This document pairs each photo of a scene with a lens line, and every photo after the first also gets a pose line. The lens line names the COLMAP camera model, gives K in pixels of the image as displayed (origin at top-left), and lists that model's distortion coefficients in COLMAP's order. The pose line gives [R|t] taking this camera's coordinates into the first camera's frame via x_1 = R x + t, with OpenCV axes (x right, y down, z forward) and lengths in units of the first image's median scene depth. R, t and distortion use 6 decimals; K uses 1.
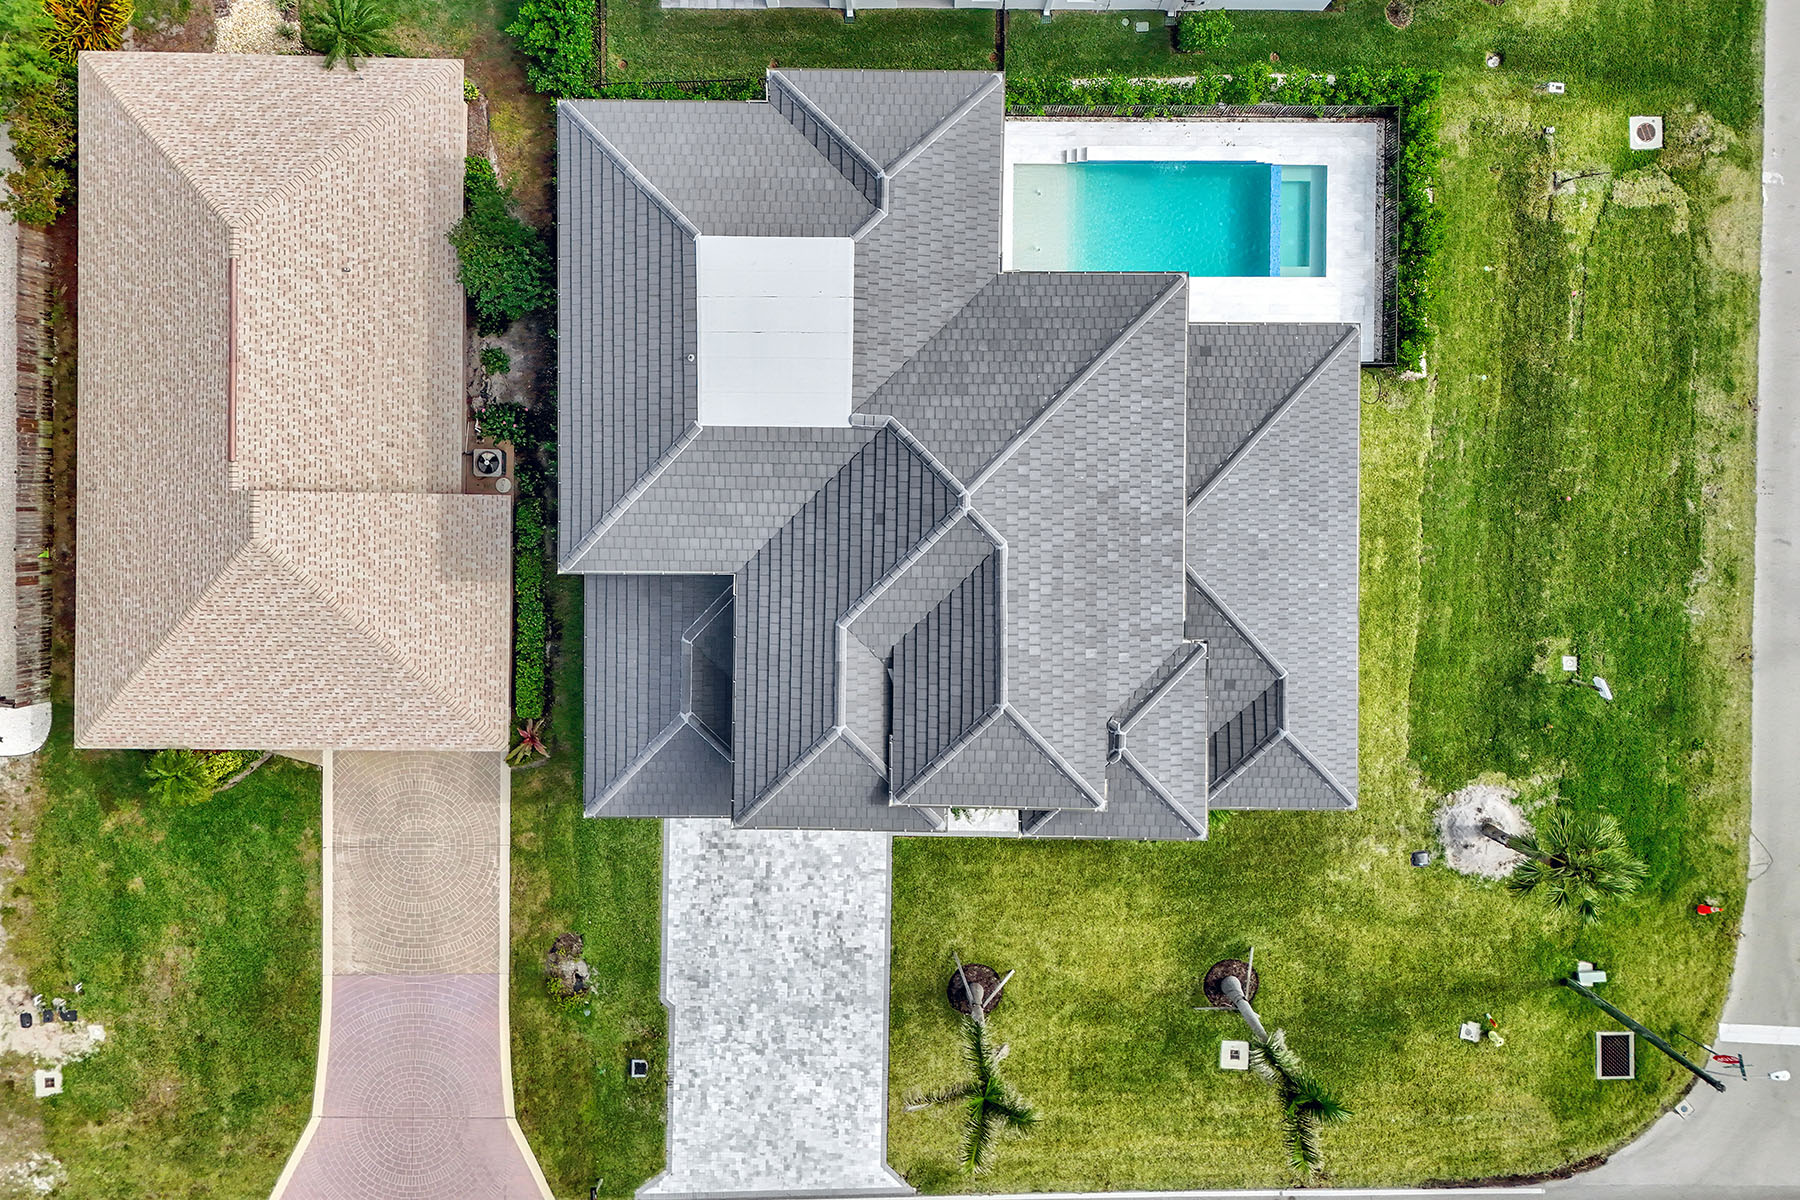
lens RADIAL K [[1319.7, 0, 900.0], [0, 1319.7, 600.0], [0, 0, 1]] dist [0.054023, -0.042603]
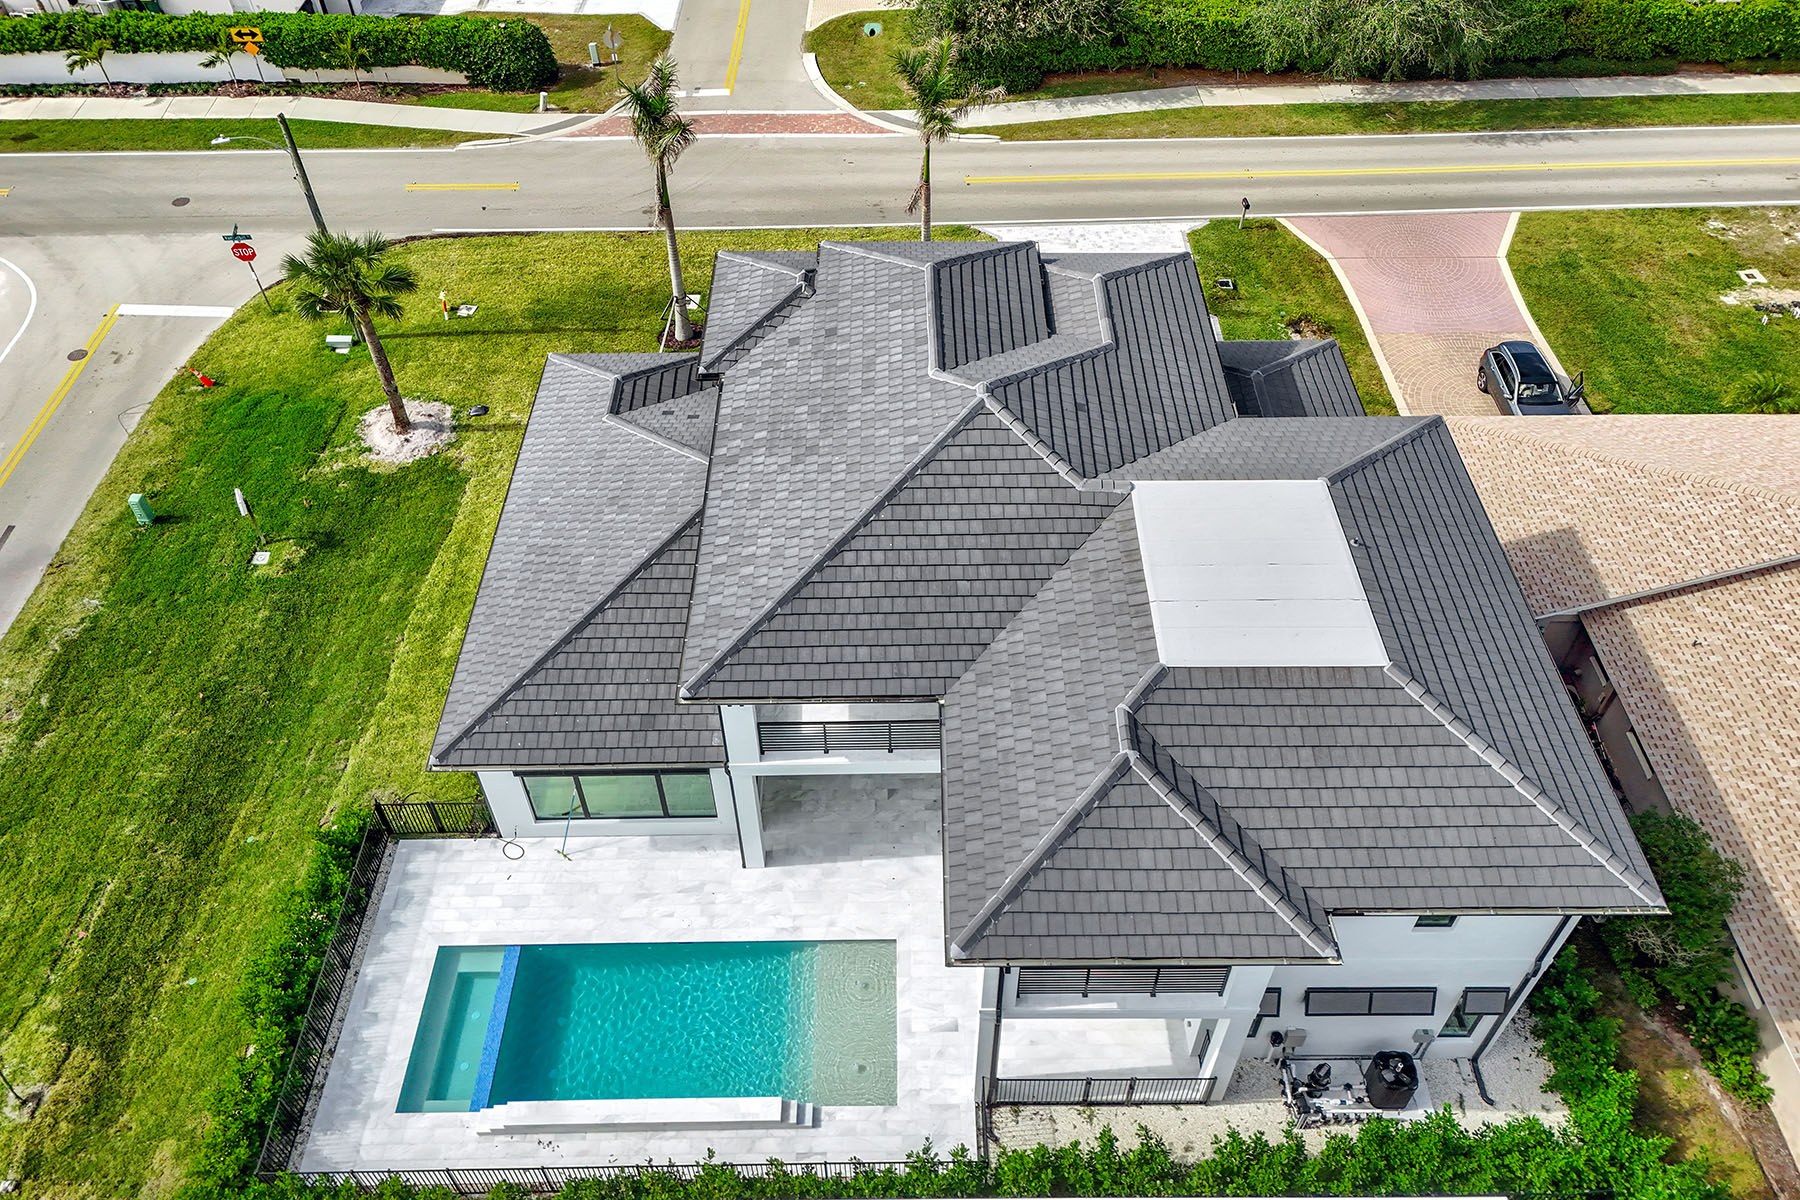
lens RADIAL K [[1282.5, 0, 910.4], [0, 1282.5, 573.6], [0, 0, 1]] dist [0.062680, -0.050934]
pose [[-0.999857, 0.010260, -0.013470, 0.083820], [-0.016682, -0.733289, 0.679712, -0.553478], [-0.002903, 0.679839, 0.733355, 0.375717]]
